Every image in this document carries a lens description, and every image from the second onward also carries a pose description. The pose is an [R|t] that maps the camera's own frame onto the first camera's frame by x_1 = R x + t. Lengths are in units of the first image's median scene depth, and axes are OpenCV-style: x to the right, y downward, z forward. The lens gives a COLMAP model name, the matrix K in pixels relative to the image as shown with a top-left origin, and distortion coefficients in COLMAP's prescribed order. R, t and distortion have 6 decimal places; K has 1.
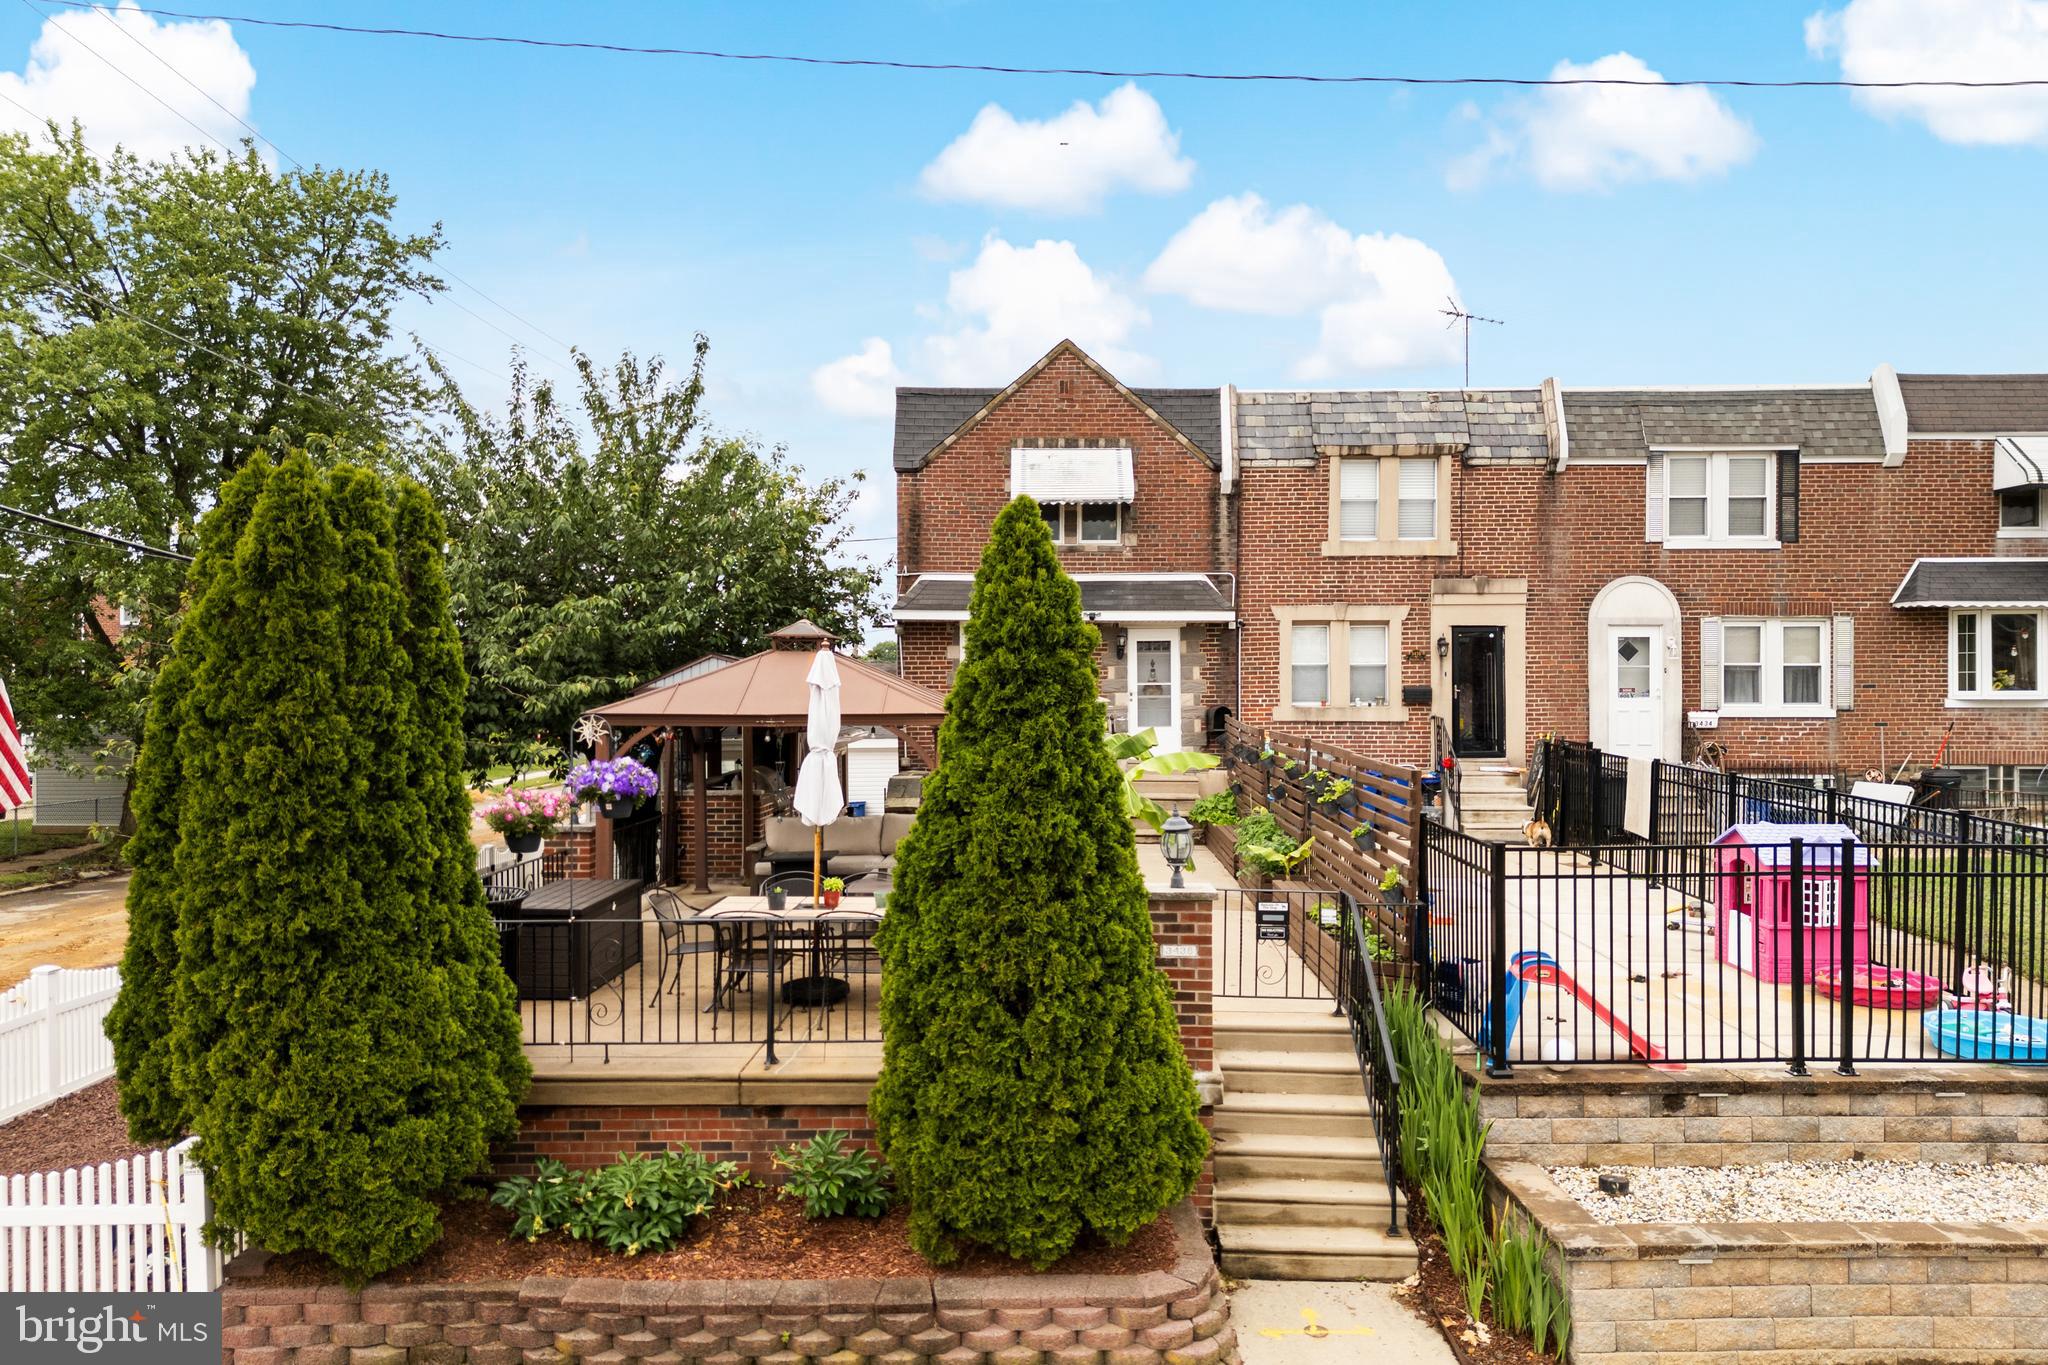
lens RADIAL K [[1483.6, 0, 1015.8], [0, 1483.6, 677.3], [0, 0, 1]] dist [0.036010, -0.040890]
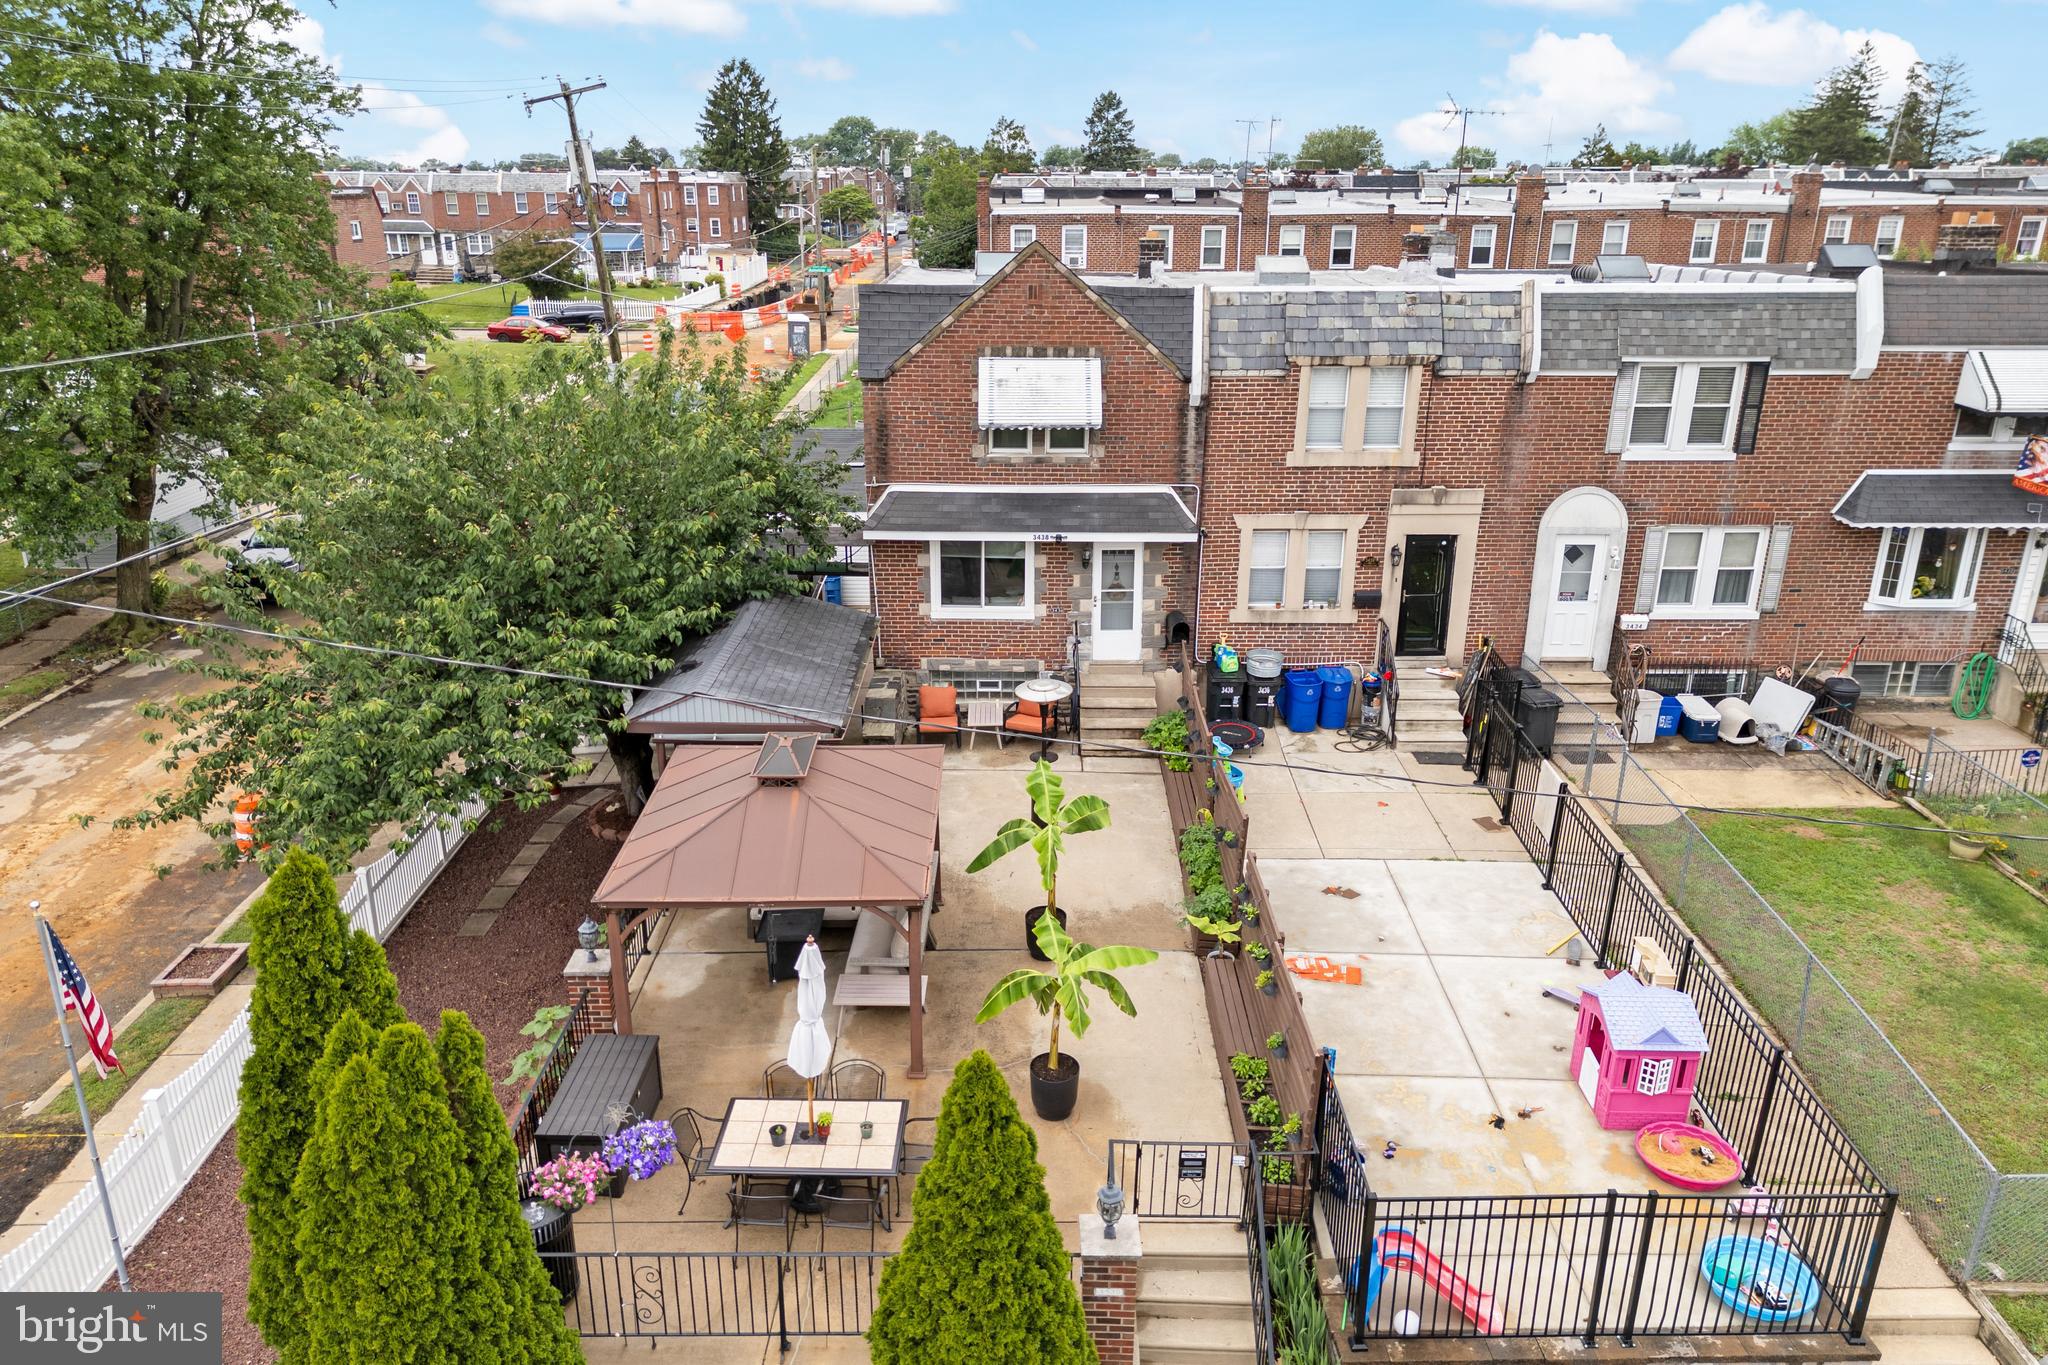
lens RADIAL K [[1483.6, 0, 1020.8], [0, 1483.6, 690.4], [0, 0, 1]] dist [0.036010, -0.040890]
pose [[0.999817, -0.003132, 0.018884, 0.005484], [-0.003634, 0.937521, 0.347911, -0.291282], [-0.018794, -0.347916, 0.937337, 0.000170]]
